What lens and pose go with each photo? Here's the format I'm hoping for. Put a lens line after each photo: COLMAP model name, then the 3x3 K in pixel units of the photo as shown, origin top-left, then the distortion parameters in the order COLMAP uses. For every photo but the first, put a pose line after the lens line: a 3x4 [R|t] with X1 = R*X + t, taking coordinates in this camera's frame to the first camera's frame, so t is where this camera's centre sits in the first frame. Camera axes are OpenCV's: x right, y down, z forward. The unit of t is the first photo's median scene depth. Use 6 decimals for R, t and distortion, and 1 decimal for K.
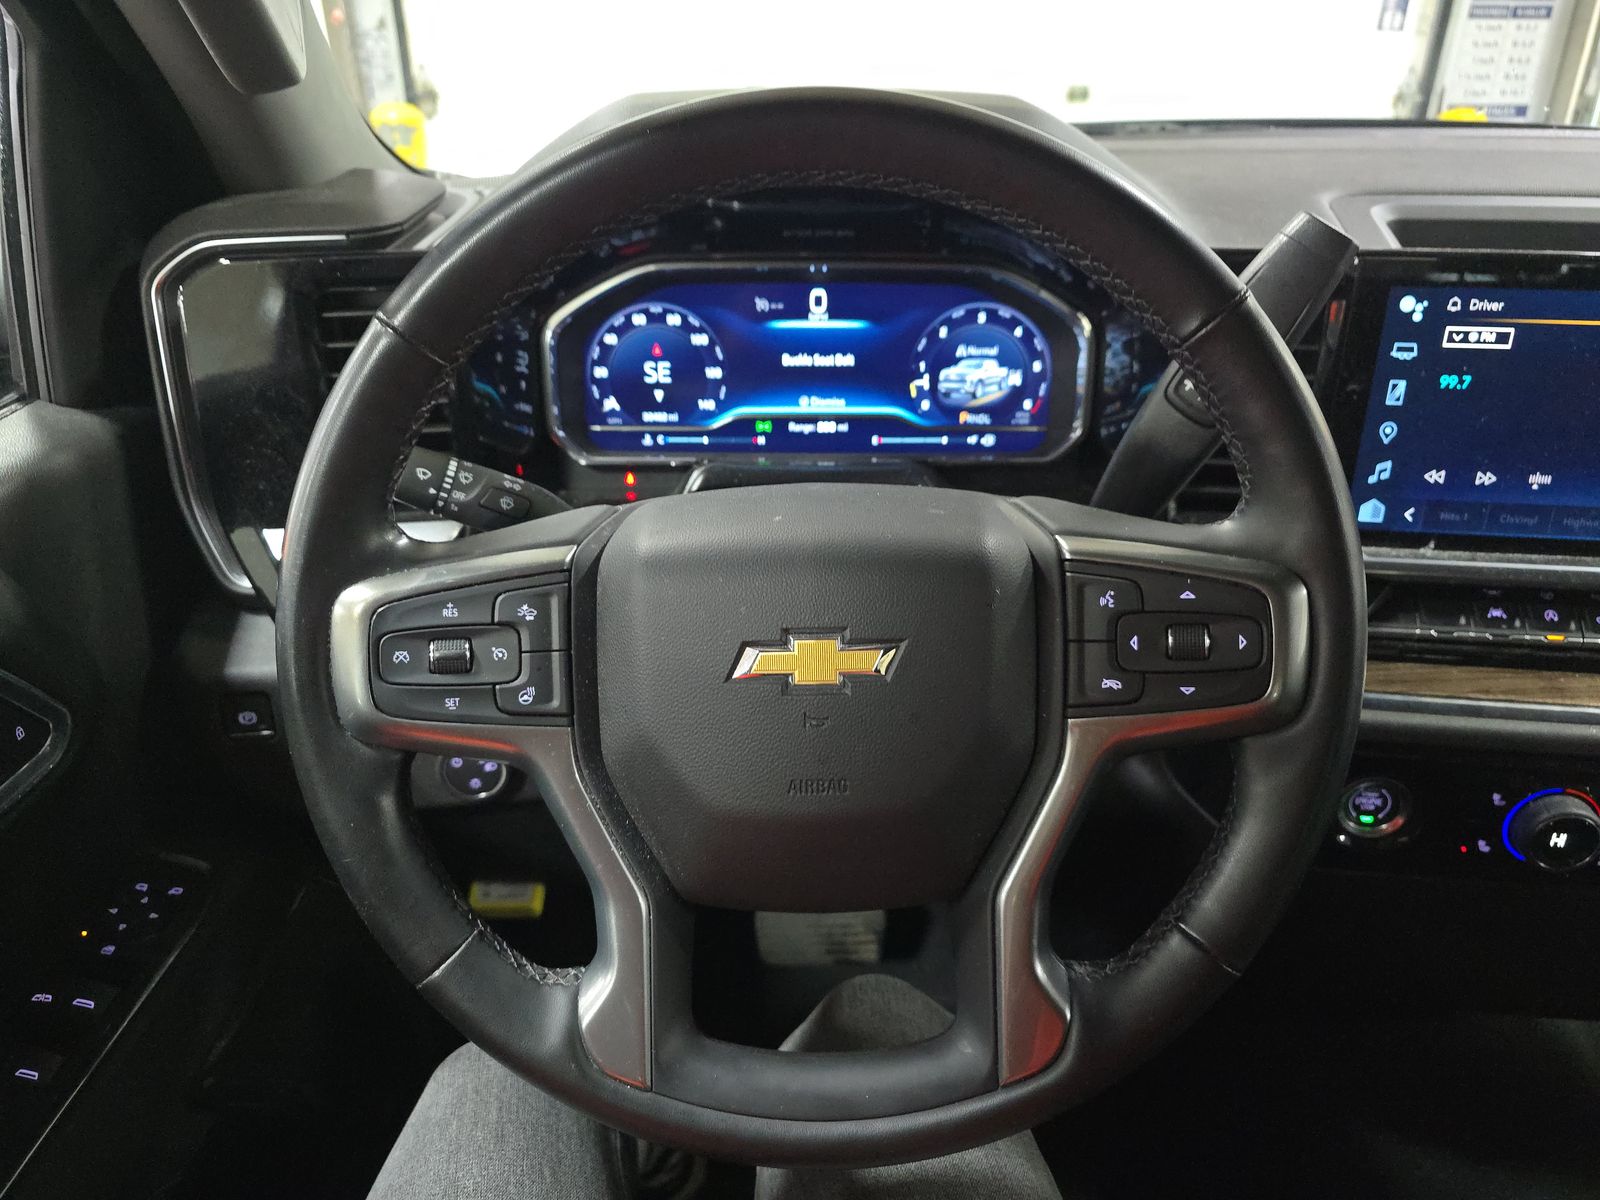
lens RADIAL K [[1095.9, 0, 805.6], [0, 1095.9, 602.6], [0, 0, 1]] dist [0.103393, -0.122551]
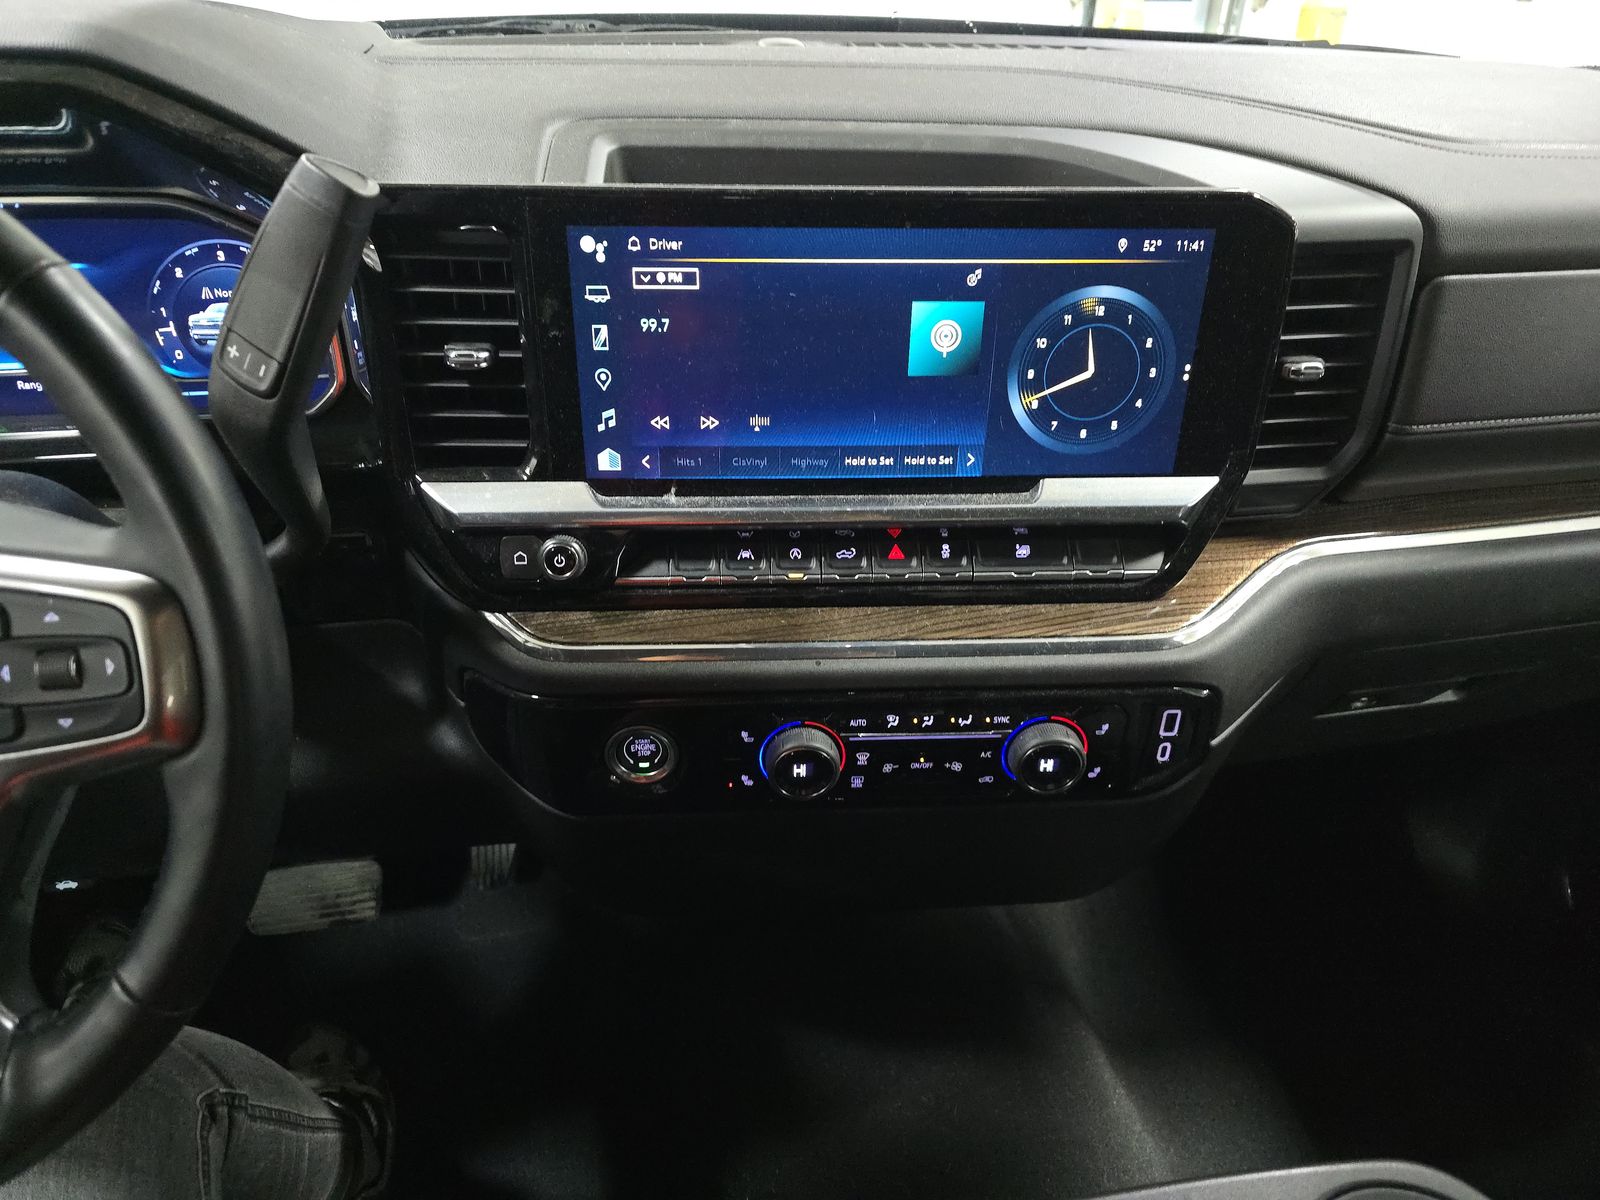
lens RADIAL K [[1100.7, 0, 799.1], [0, 1100.7, 631.1], [0, 0, 1]] dist [0.050367, -0.119988]
pose [[0.980379, -0.083546, 0.178542, 0.498525], [0.061715, 0.990297, 0.124514, -0.044877], [-0.187212, -0.111052, 0.976022, 0.010936]]
